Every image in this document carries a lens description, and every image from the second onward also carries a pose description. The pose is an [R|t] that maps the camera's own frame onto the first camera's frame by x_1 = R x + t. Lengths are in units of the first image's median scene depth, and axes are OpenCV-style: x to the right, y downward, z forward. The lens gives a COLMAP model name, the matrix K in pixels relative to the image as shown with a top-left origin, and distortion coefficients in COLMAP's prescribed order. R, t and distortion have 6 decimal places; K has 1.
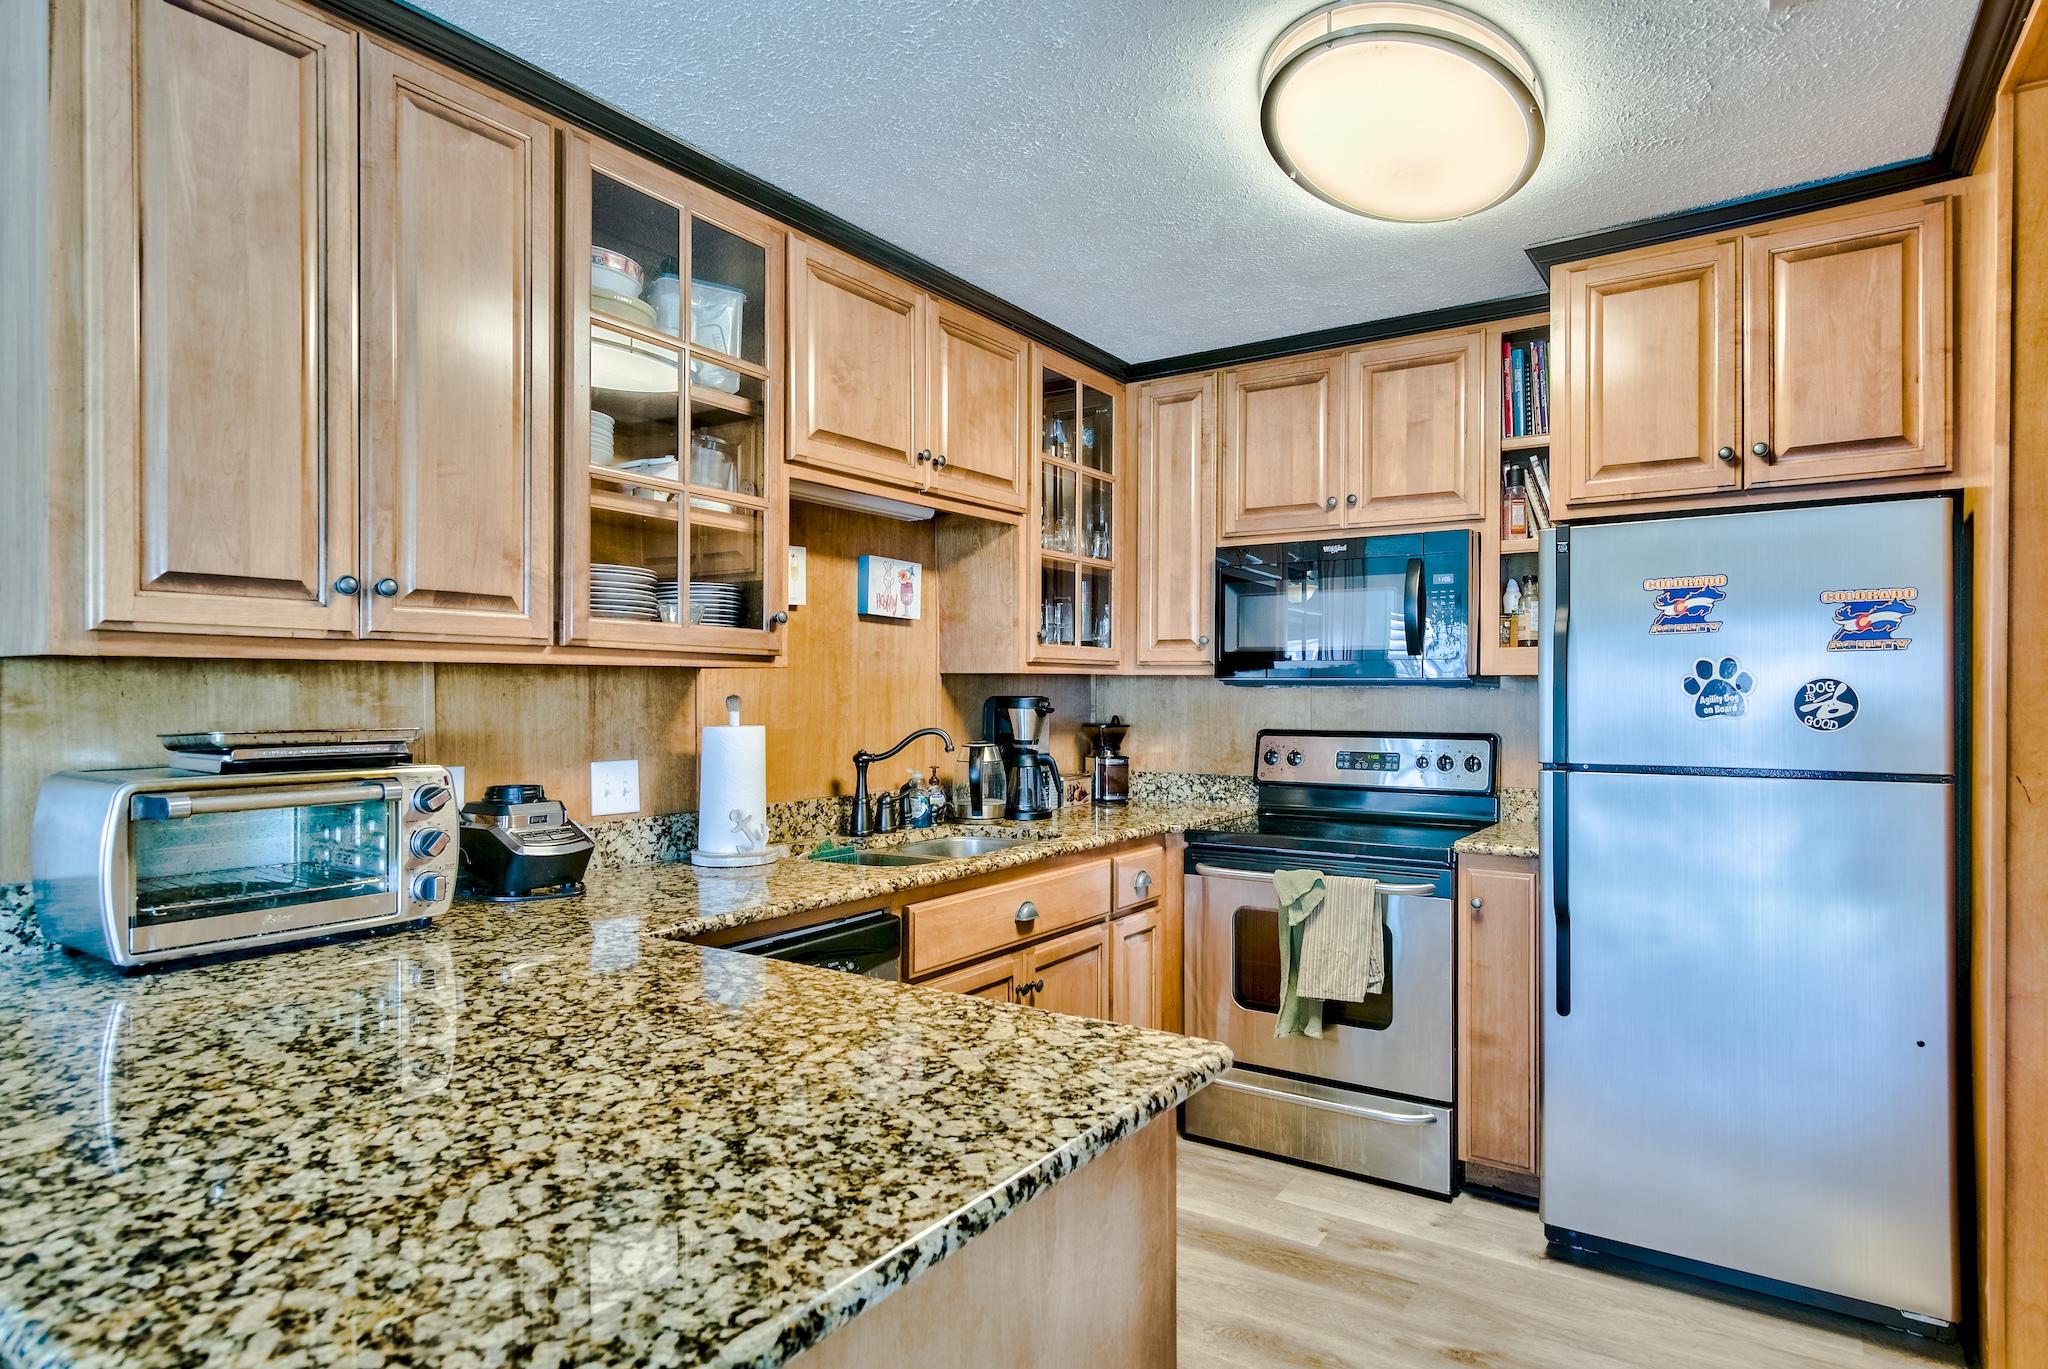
lens RADIAL K [[1114.3, 0, 1015.1], [0, 1114.3, 683.5], [0, 0, 1]] dist [0.011086, -0.001157]
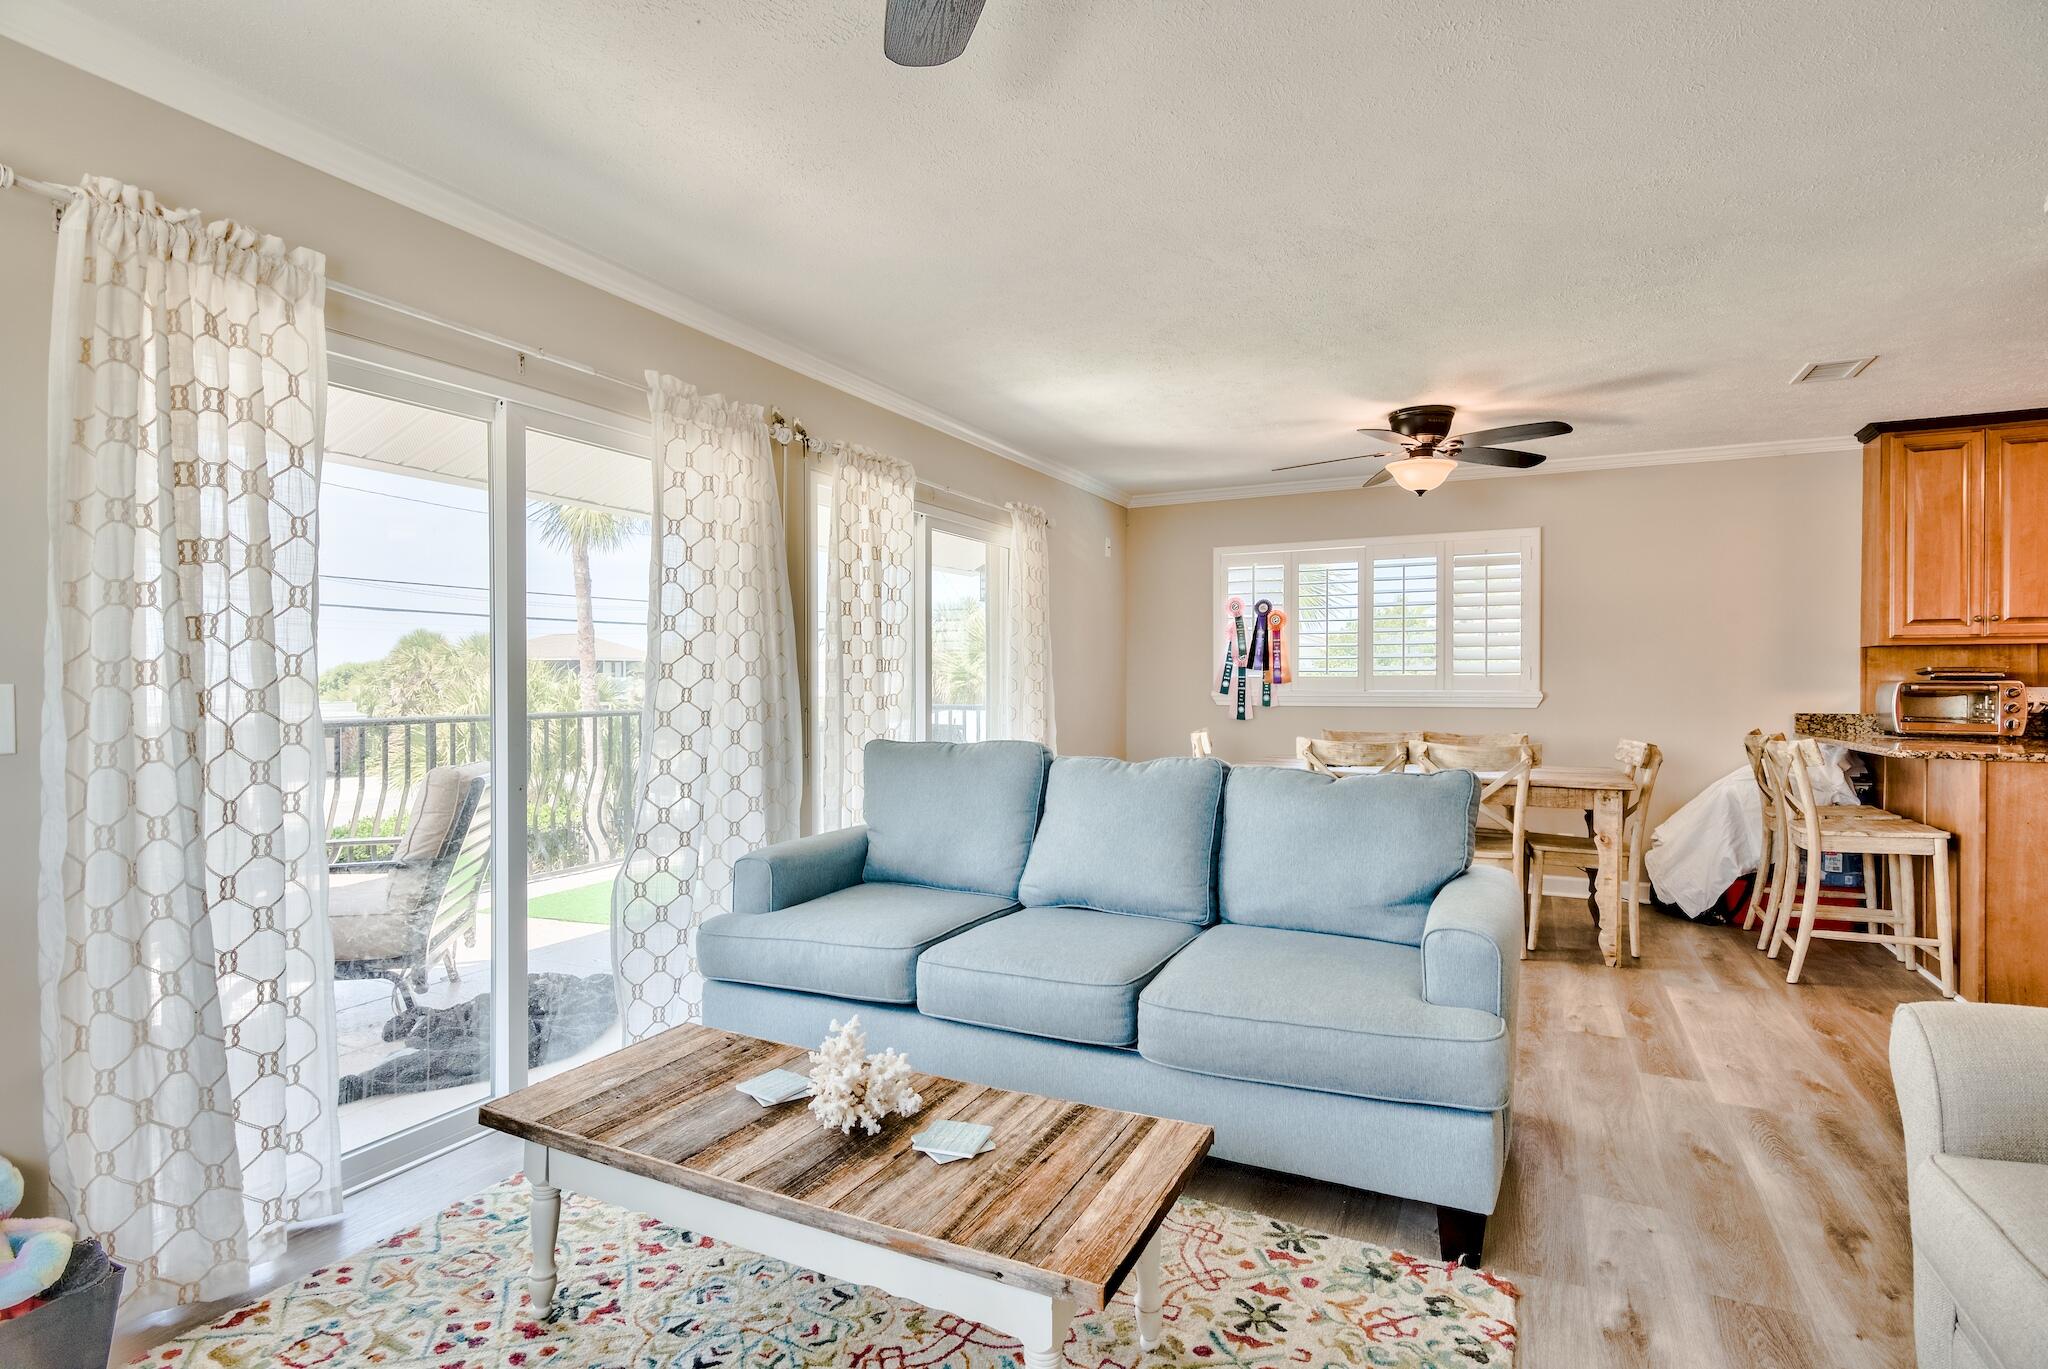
lens RADIAL K [[1012.4, 0, 1026.9], [0, 1012.4, 695.3], [0, 0, 1]] dist [-0.001339, 0.000060]
pose [[0.146653, 0.011506, -0.989121, 0.915671], [0.004180, 0.999916, 0.012251, 0.039138], [0.989179, -0.005931, 0.146593, -1.024630]]
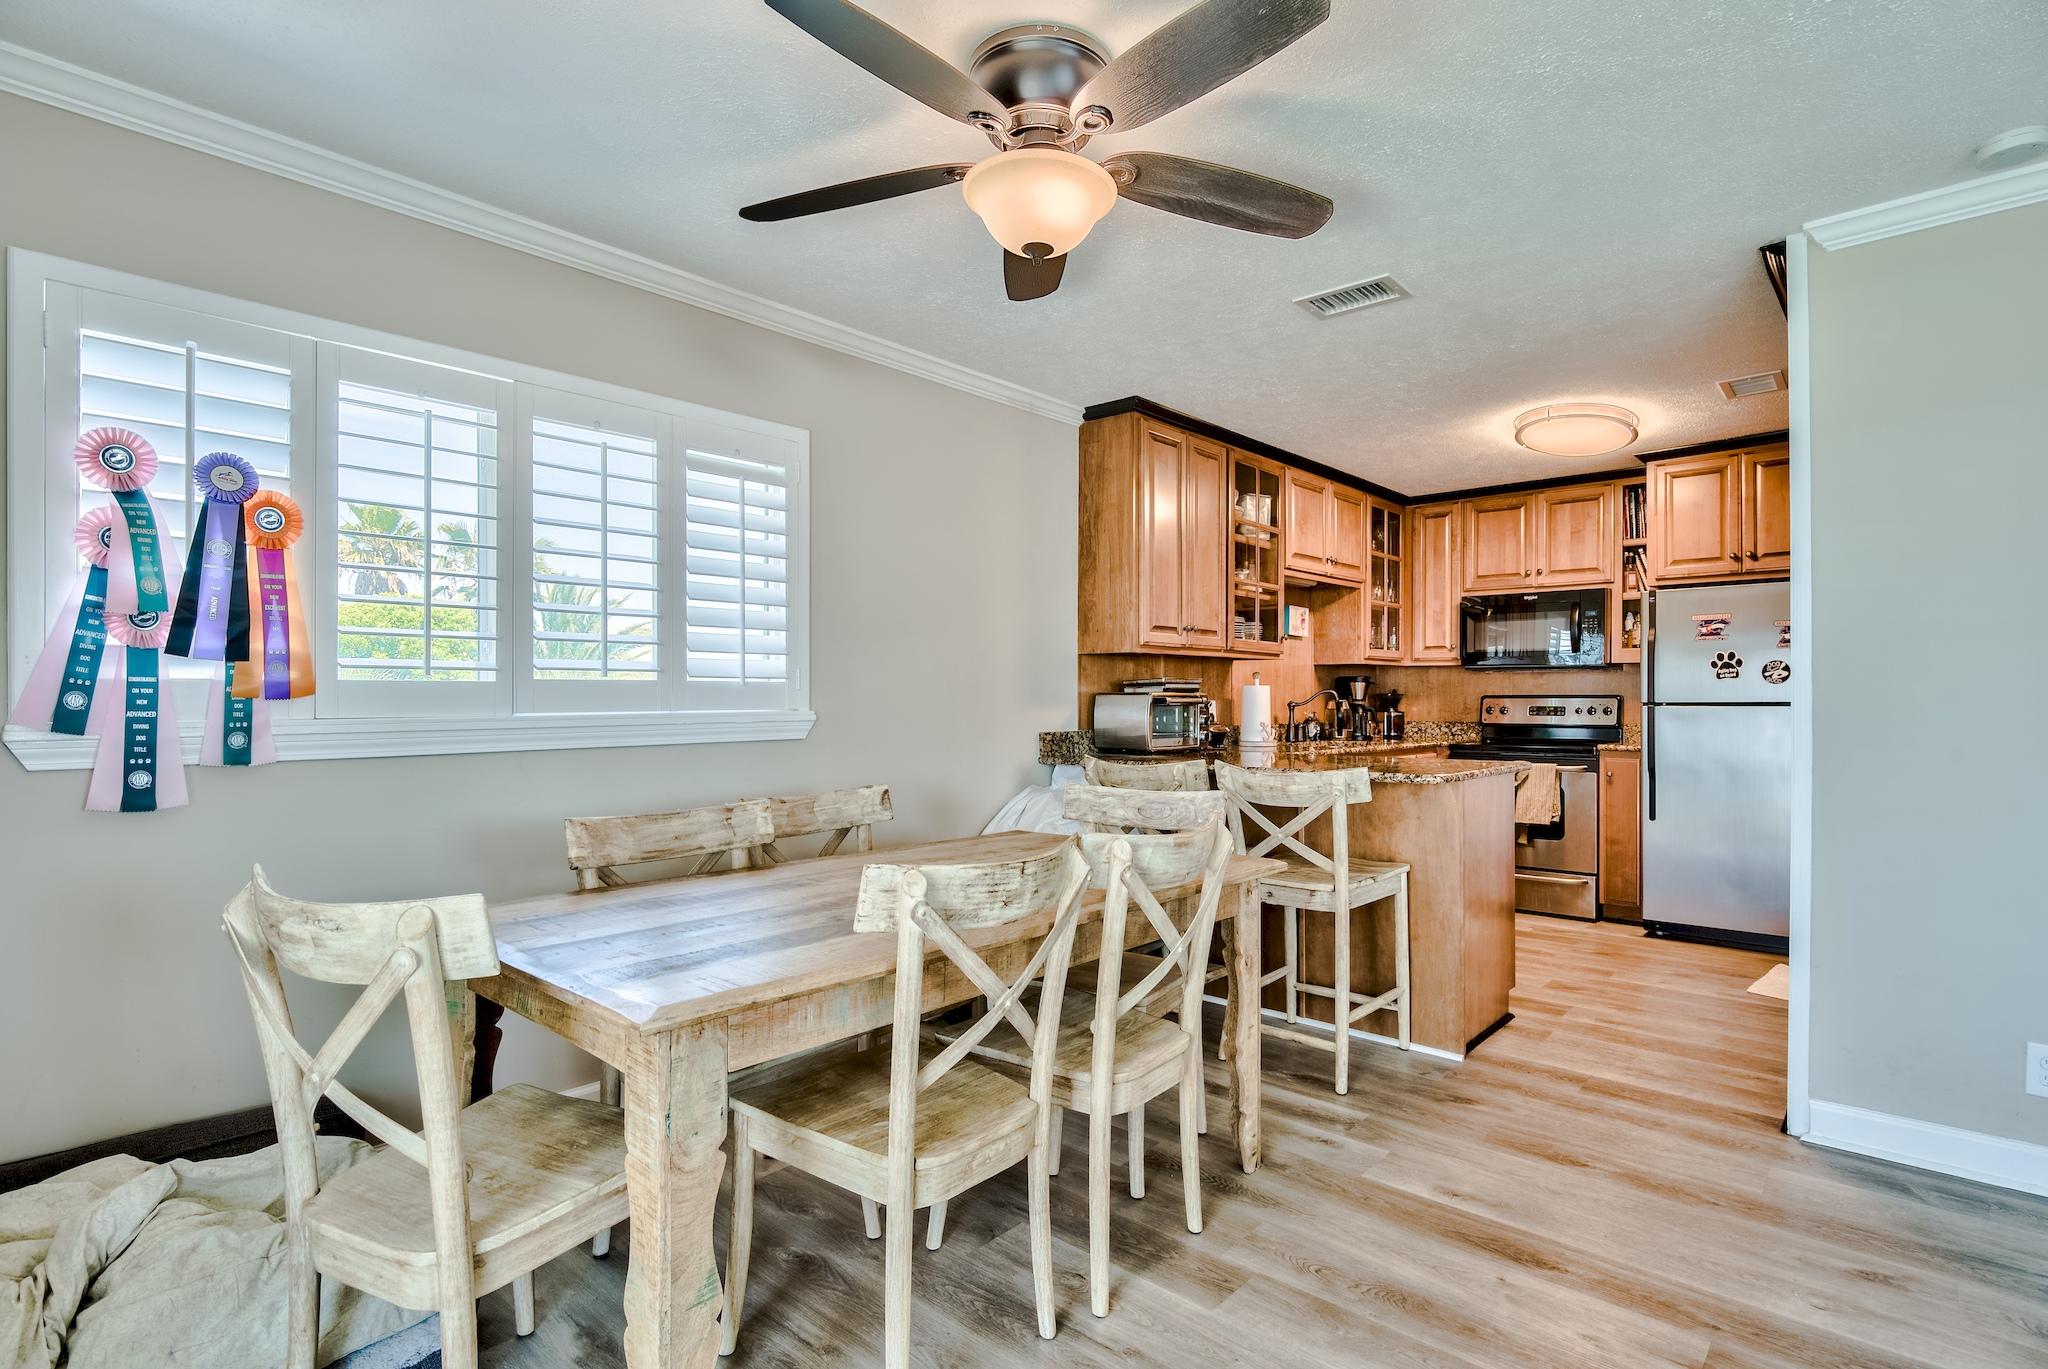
lens RADIAL K [[1012.4, 0, 1026.9], [0, 1012.4, 695.3], [0, 0, 1]] dist [-0.001339, 0.000060]
pose [[0.991312, -0.002547, -0.131508, -0.359337], [0.003097, 0.999987, 0.003976, 0.038851], [0.131497, -0.004349, 0.991307, -0.877230]]
